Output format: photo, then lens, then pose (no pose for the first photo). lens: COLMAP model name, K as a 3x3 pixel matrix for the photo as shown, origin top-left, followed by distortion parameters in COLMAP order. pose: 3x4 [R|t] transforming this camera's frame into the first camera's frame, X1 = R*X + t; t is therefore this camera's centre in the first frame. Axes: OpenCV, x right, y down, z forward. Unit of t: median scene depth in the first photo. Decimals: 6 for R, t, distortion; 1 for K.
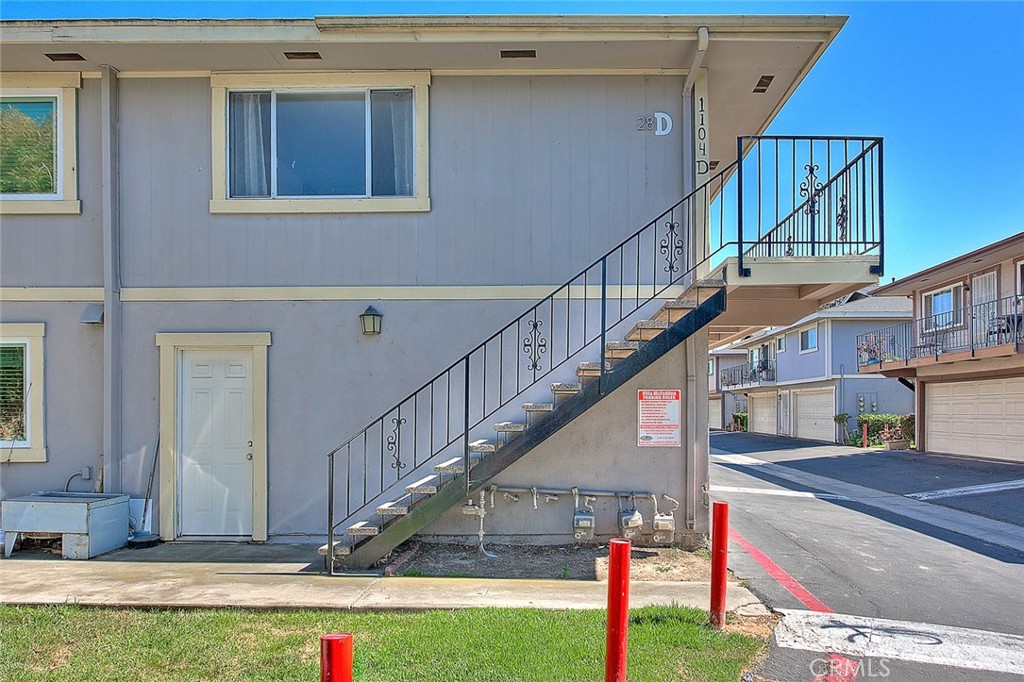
lens RADIAL K [[660.6, 0, 537.6], [0, 660.6, 406.9], [0, 0, 1]] dist [-0.001796, 0.001009]
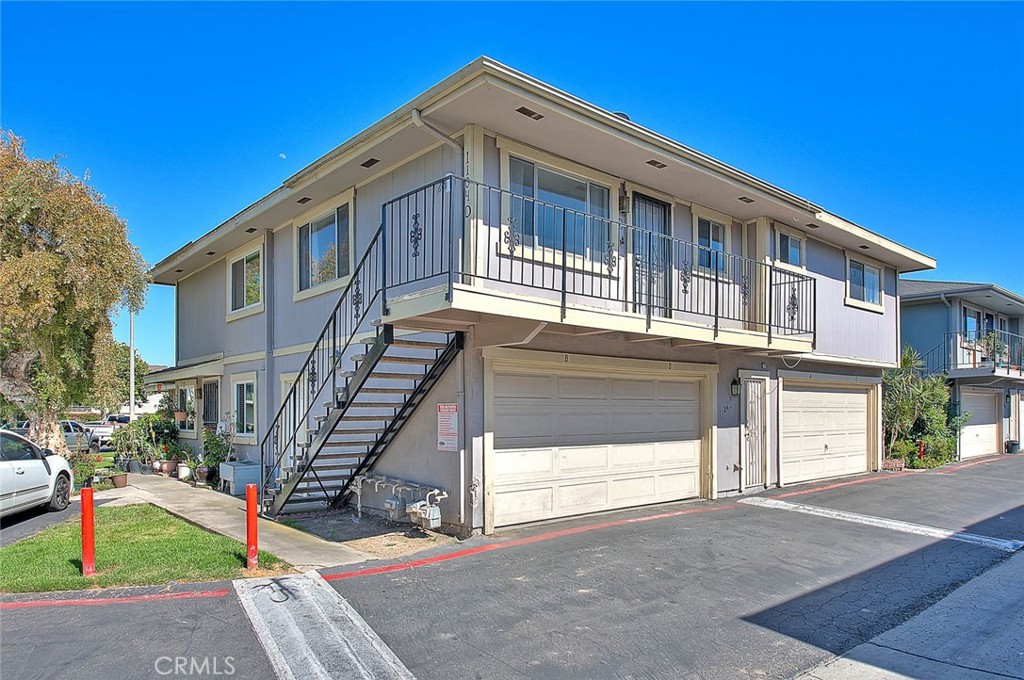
lens RADIAL K [[660.6, 0, 527.3], [0, 660.6, 408.1], [0, 0, 1]] dist [-0.001796, 0.001009]
pose [[0.676656, -0.002323, -0.736295, 1.252212], [0.001768, 0.999997, -0.001531, -0.016377], [0.736297, -0.000266, 0.676659, 0.311033]]
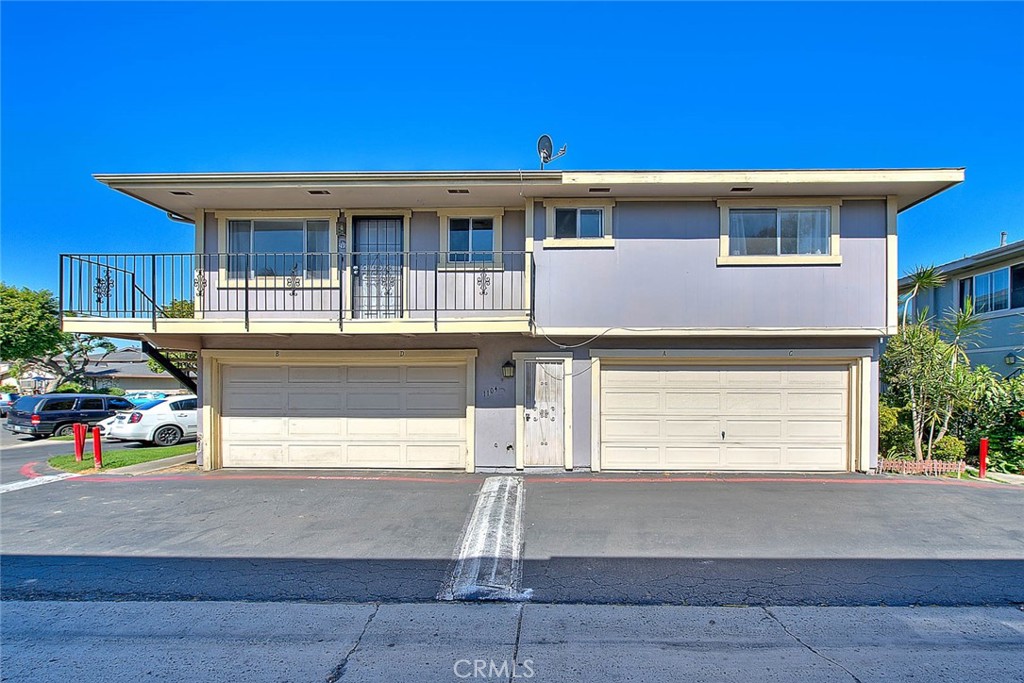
lens RADIAL K [[425.9, 0, 546.8], [0, 425.9, 389.0], [0, 0, 1]] dist [-0.003887, -0.001022]
pose [[0.005064, 0.008444, -0.999952, 1.534532], [0.000479, 0.999964, 0.008447, -0.029949], [0.999987, -0.000521, 0.005059, 2.096423]]
